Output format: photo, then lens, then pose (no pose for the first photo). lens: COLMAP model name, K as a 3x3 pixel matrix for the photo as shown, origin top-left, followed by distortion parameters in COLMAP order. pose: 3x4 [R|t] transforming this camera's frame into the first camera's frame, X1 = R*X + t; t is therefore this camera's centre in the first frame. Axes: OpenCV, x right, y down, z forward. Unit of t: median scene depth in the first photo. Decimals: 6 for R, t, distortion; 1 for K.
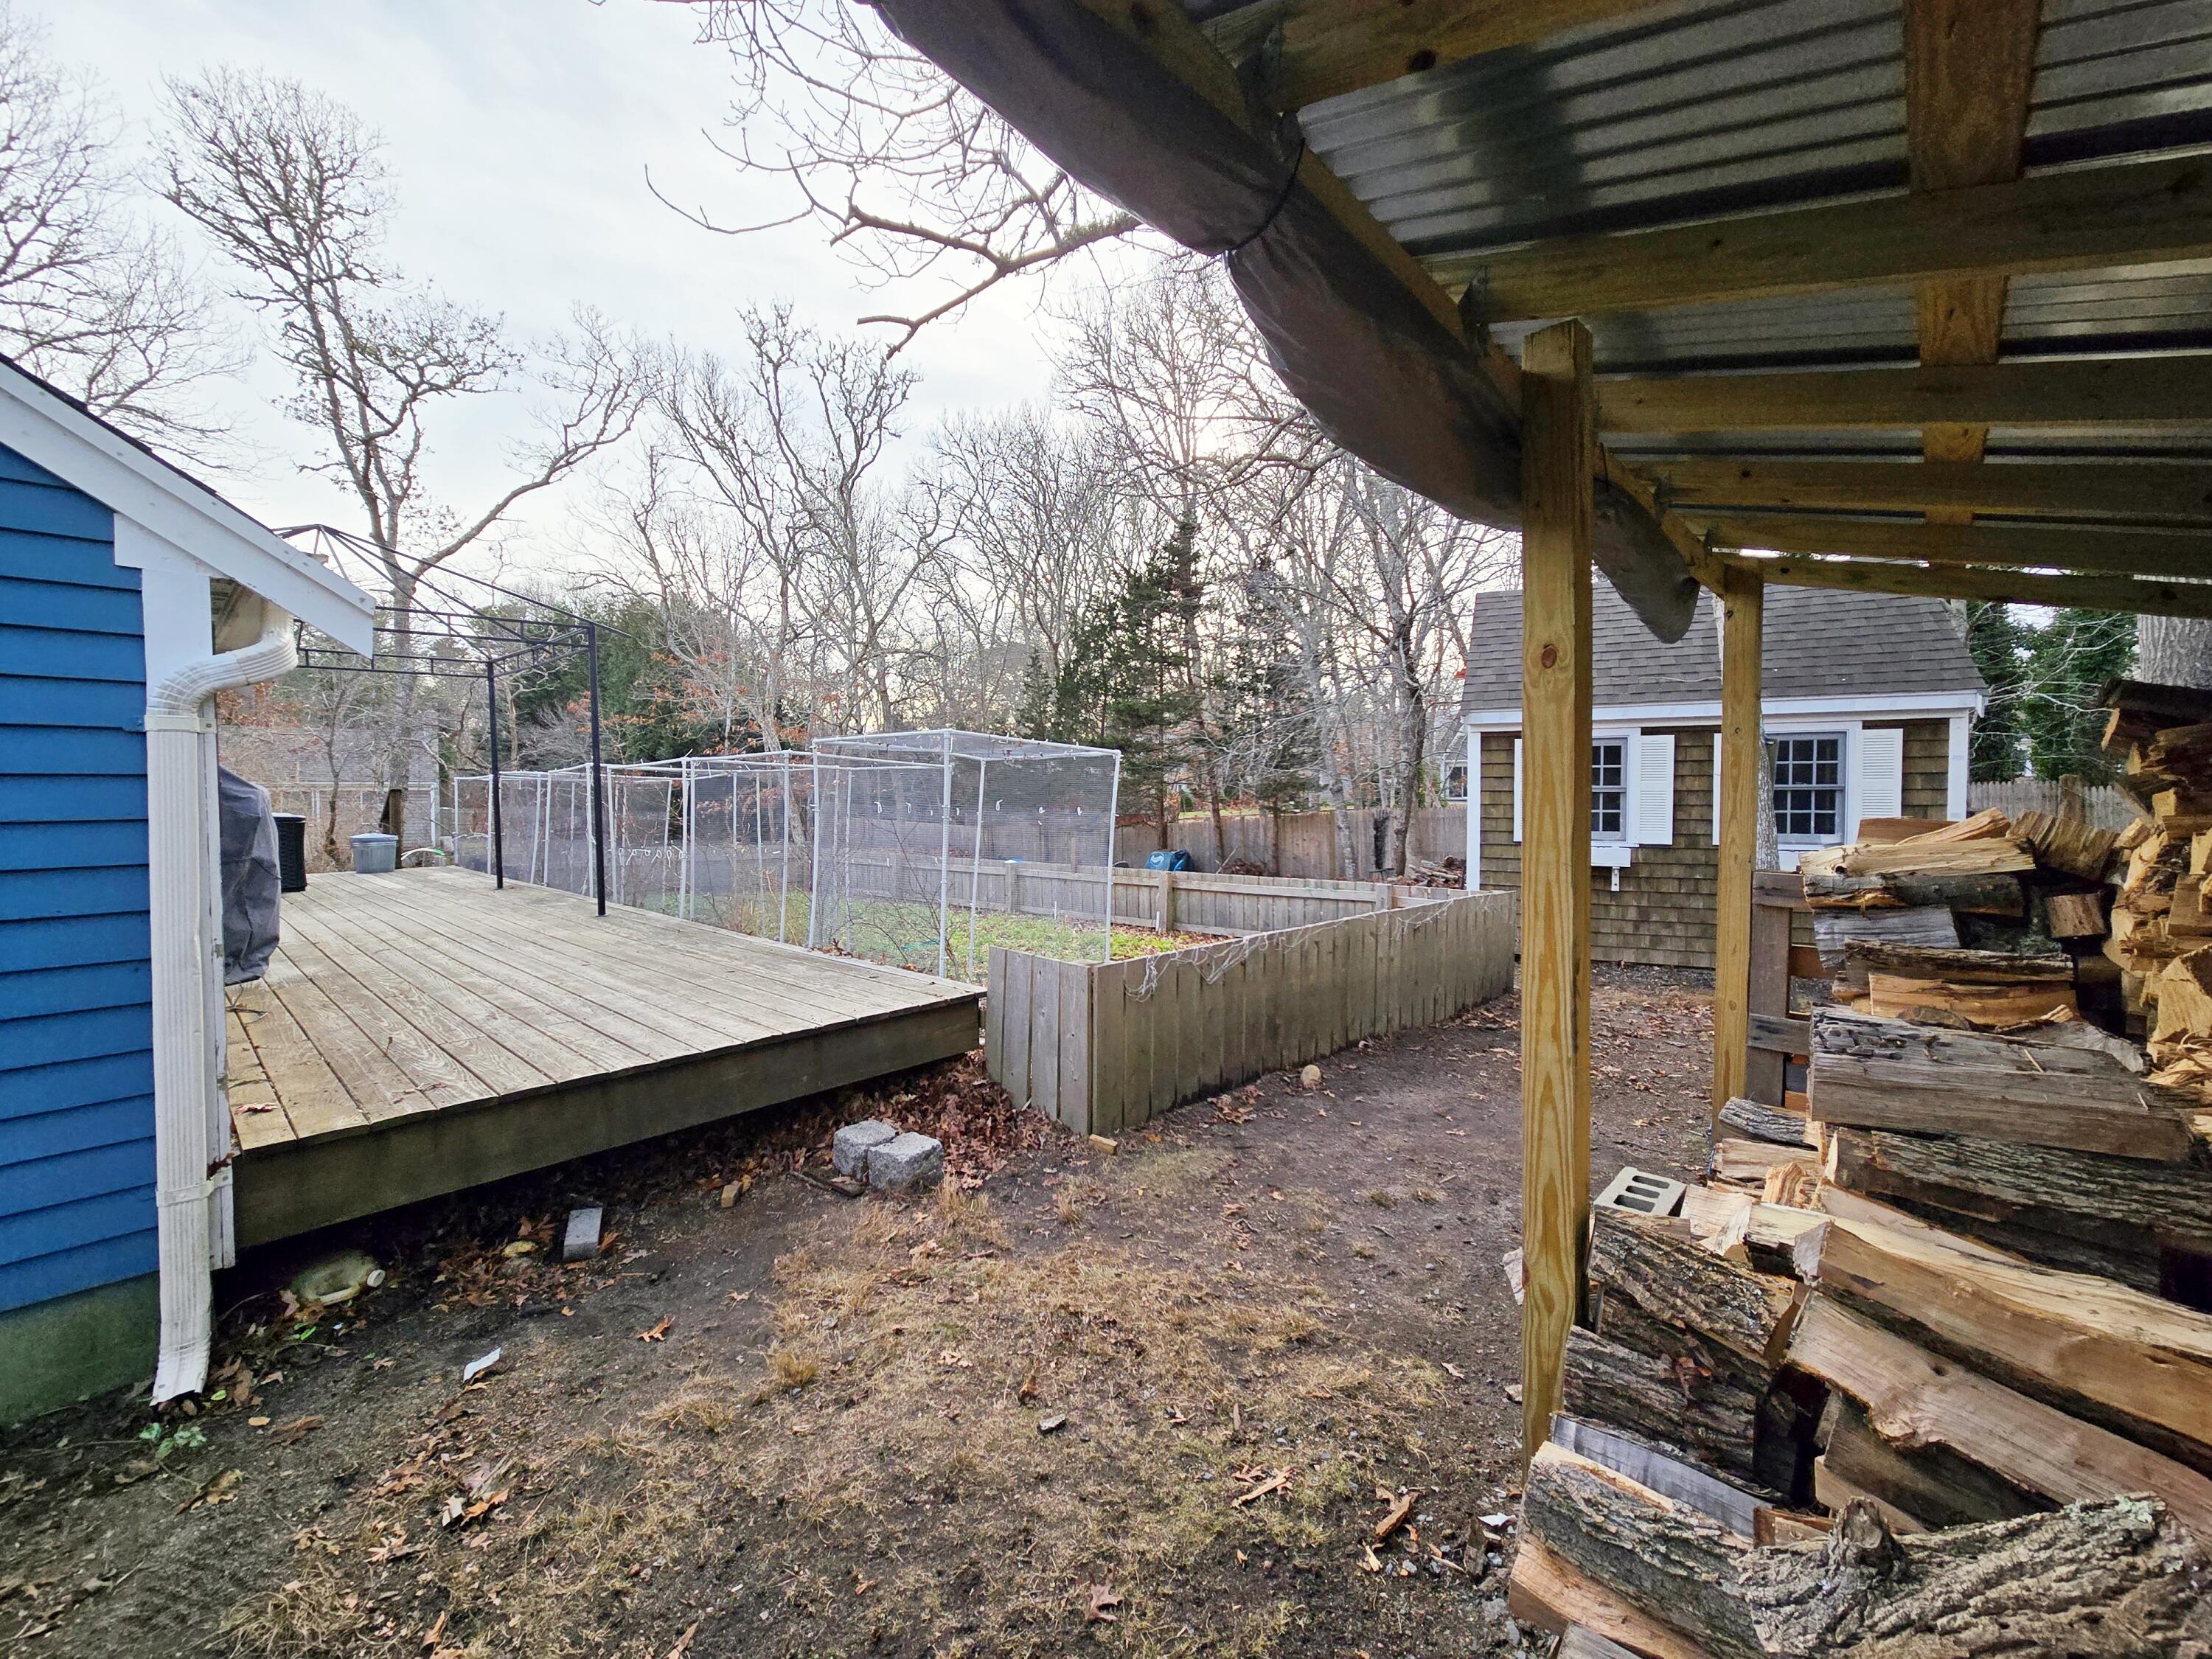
lens RADIAL K [[897.8, 0, 1109.5], [0, 897.8, 821.8], [0, 0, 1]] dist [0.003543, -0.001239]
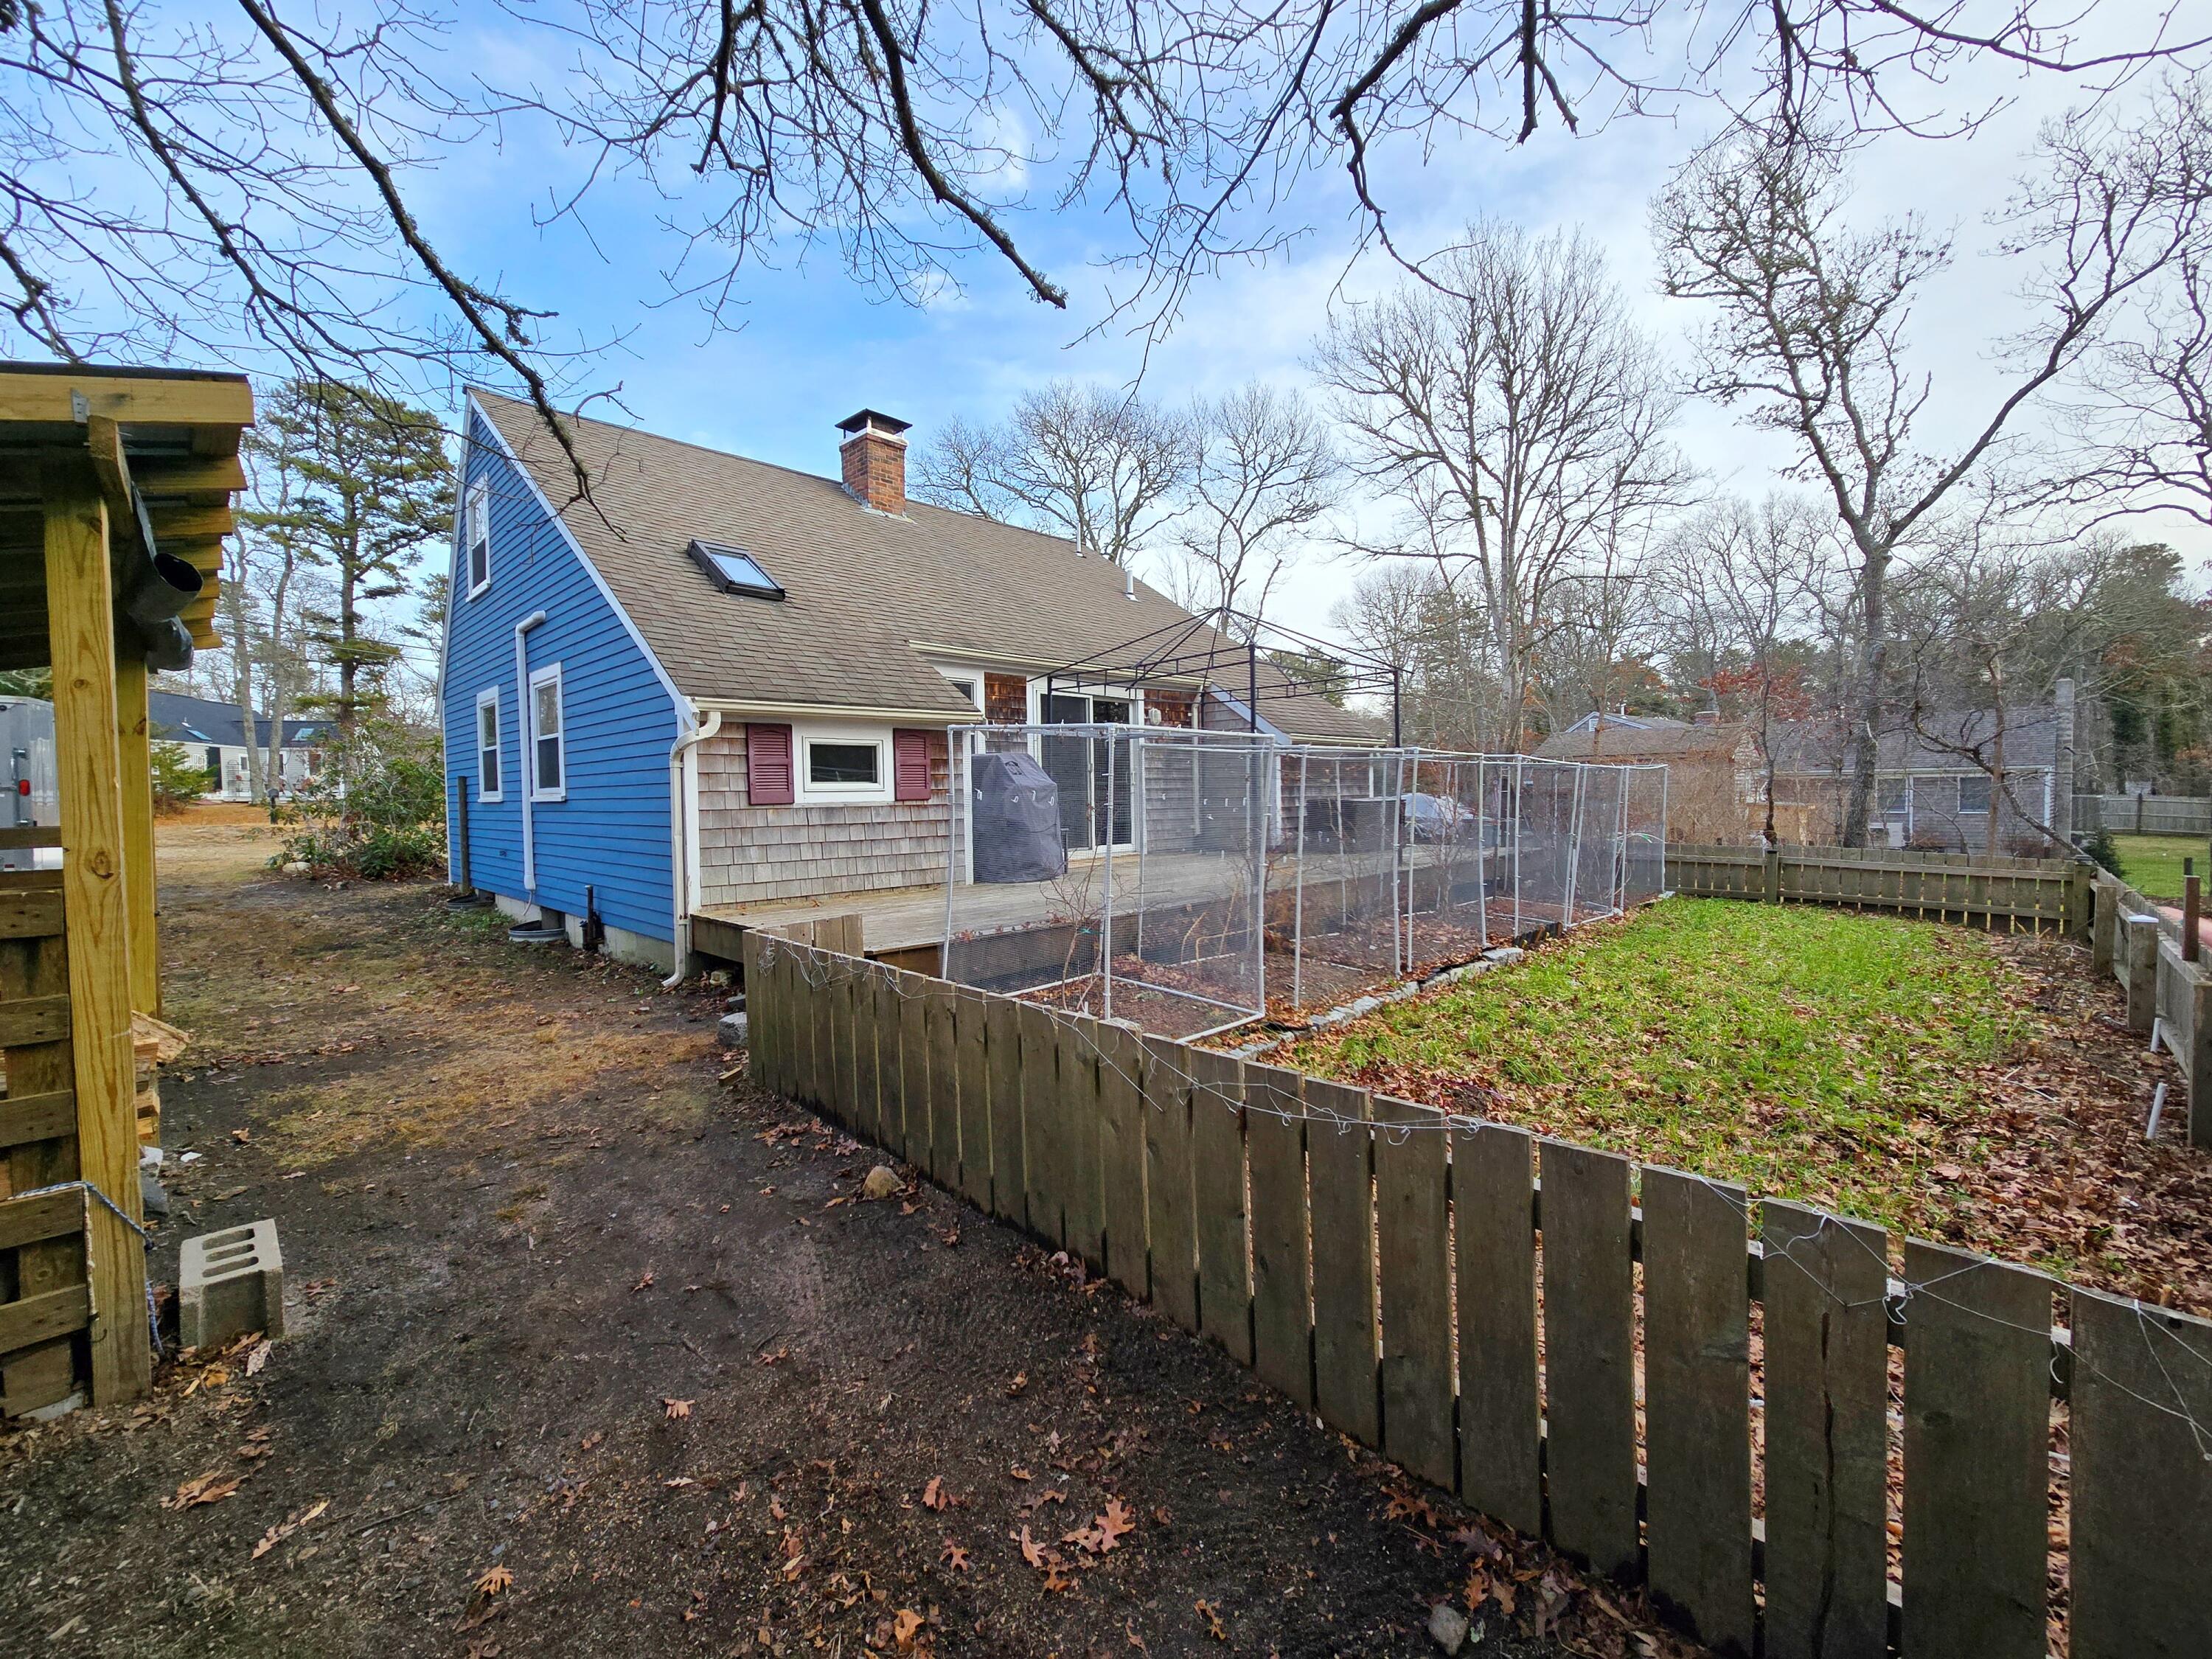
lens RADIAL K [[897.8, 0, 1118.5], [0, 897.8, 813.1], [0, 0, 1]] dist [0.003543, -0.001239]
pose [[-0.016804, 0.029069, -0.999436, 0.584794], [-0.019782, 0.999372, 0.029400, -0.018887], [0.999663, 0.020264, -0.016219, 0.761040]]
